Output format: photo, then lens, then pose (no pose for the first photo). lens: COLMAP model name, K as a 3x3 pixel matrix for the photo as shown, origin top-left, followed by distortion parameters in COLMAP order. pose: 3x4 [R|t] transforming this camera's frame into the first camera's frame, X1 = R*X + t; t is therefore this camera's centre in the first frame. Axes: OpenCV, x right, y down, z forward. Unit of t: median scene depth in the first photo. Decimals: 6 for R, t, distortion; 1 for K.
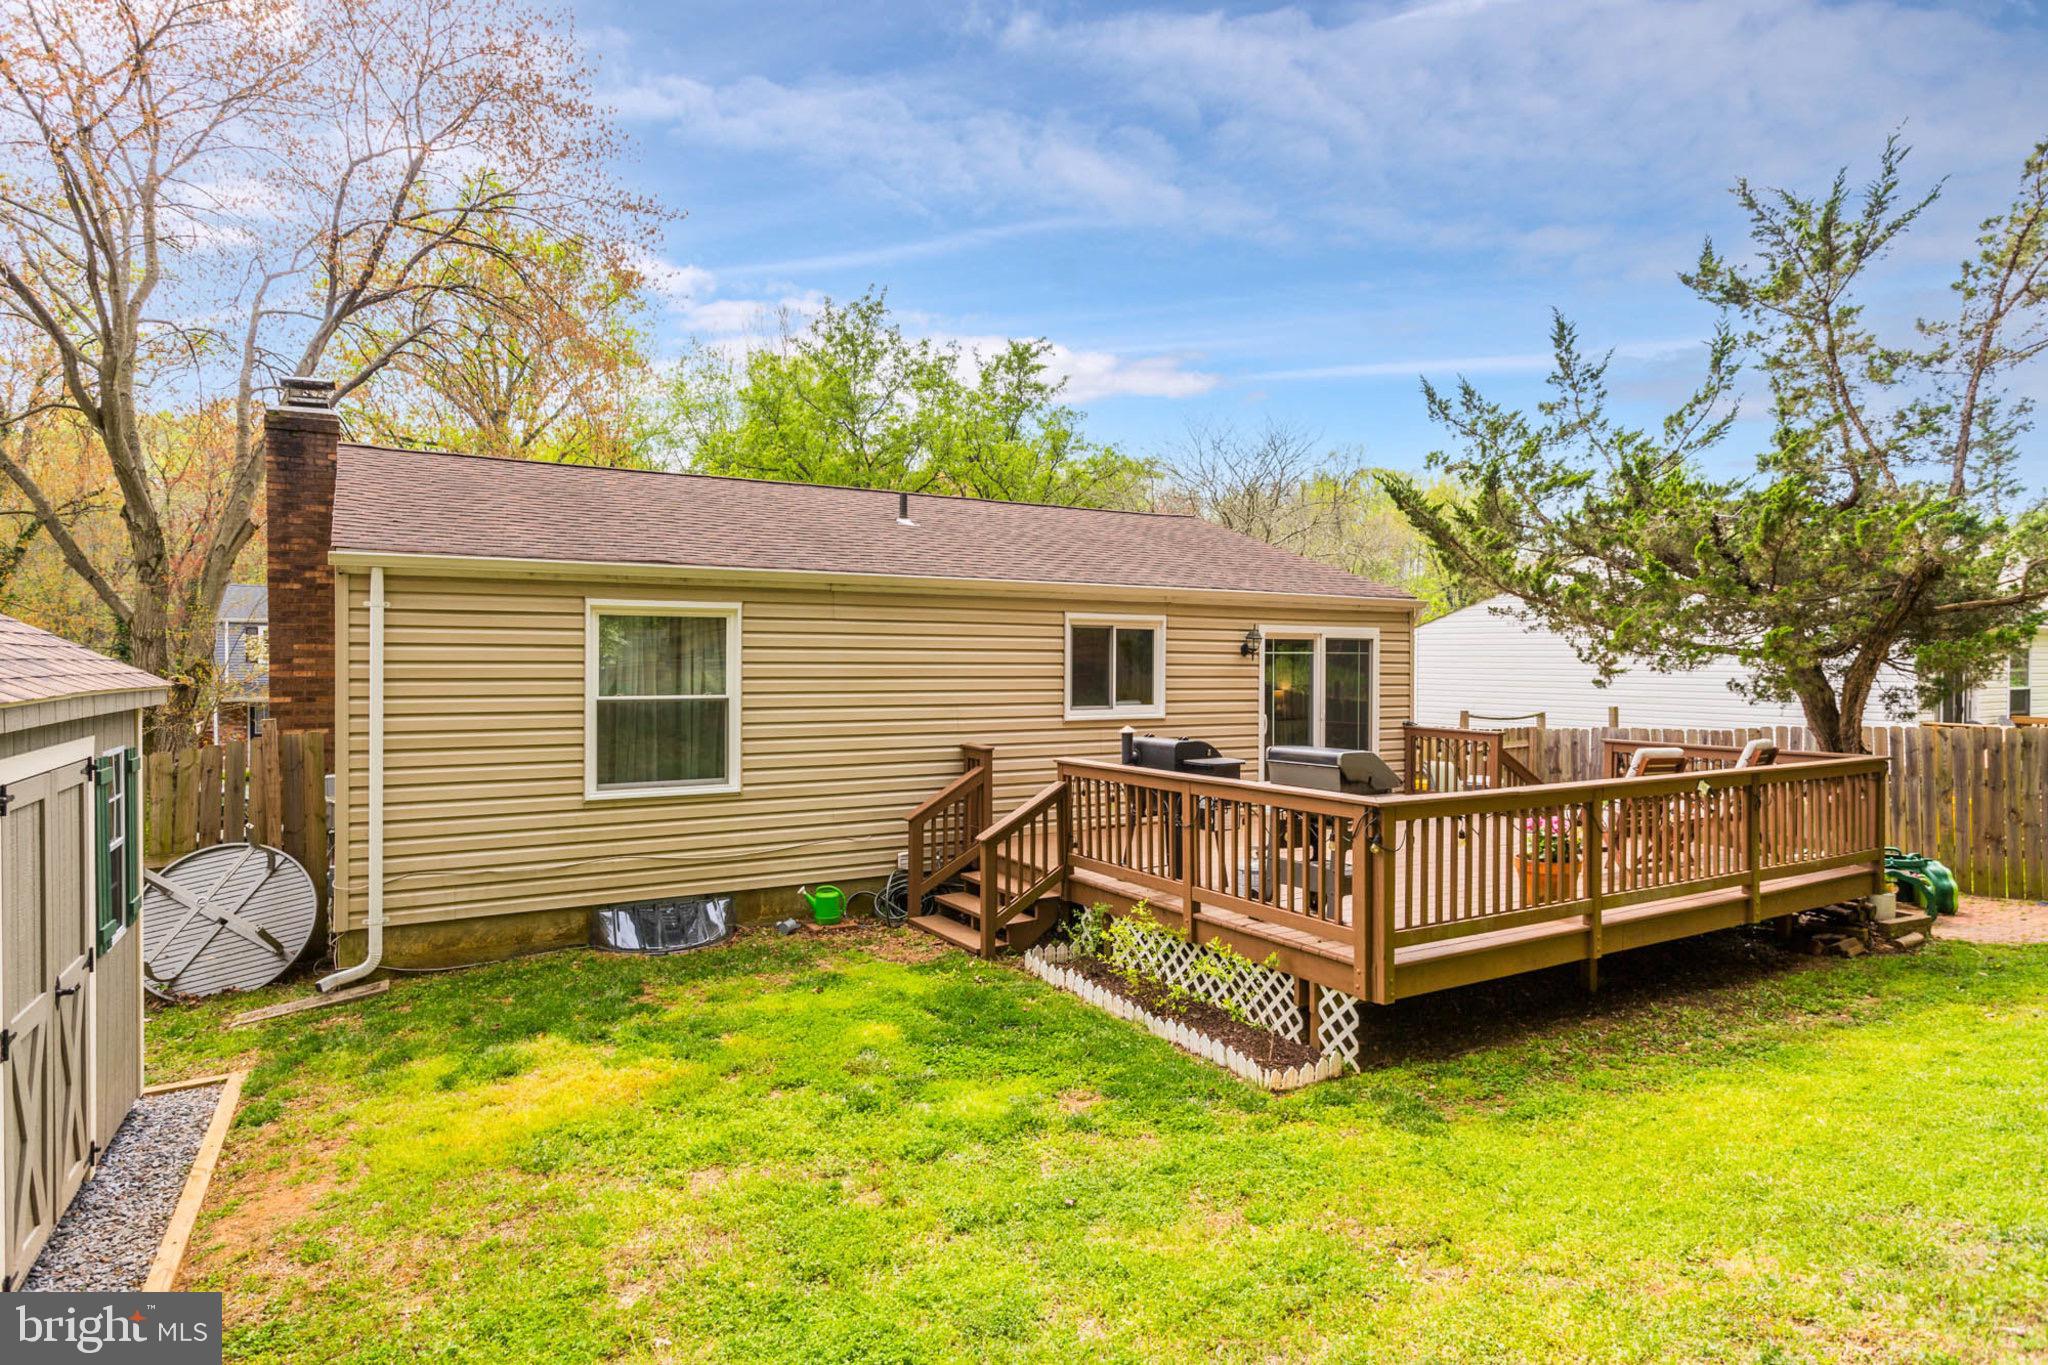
lens RADIAL K [[1140.6, 0, 1008.0], [0, 1140.6, 652.9], [0, 0, 1]] dist [-0.011729, 0.000013]
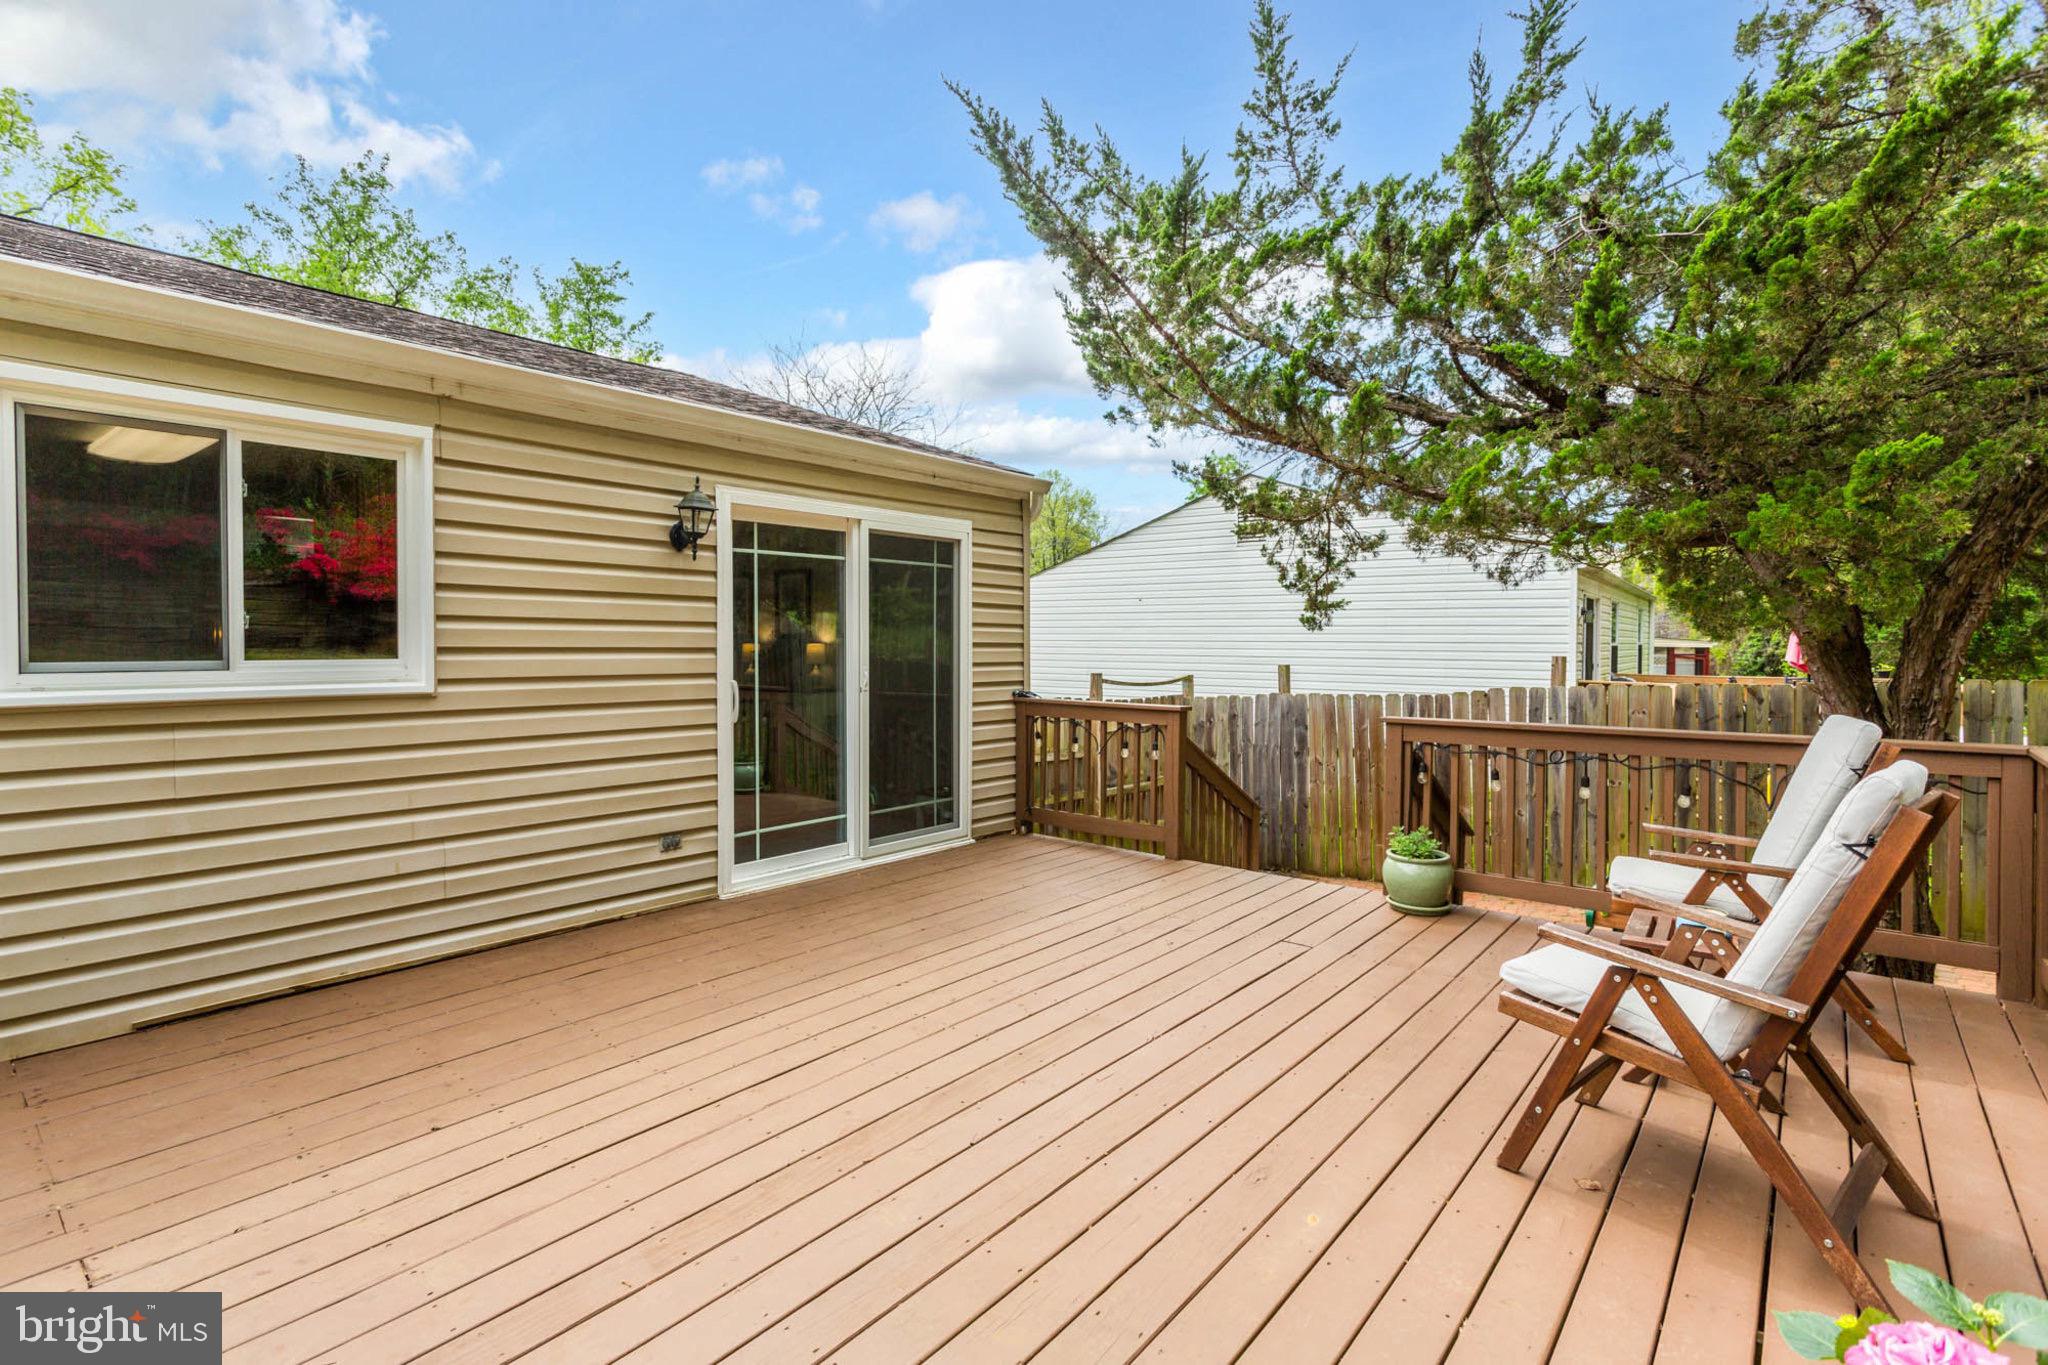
lens RADIAL K [[996.4, 0, 1039.4], [0, 996.4, 657.6], [0, 0, 1]] dist [0.002761, 0.002094]
pose [[0.933413, -0.008457, 0.358704, 0.219692], [0.000665, 0.999761, 0.021841, 0.040041], [-0.358803, -0.020148, 0.933196, 0.644876]]
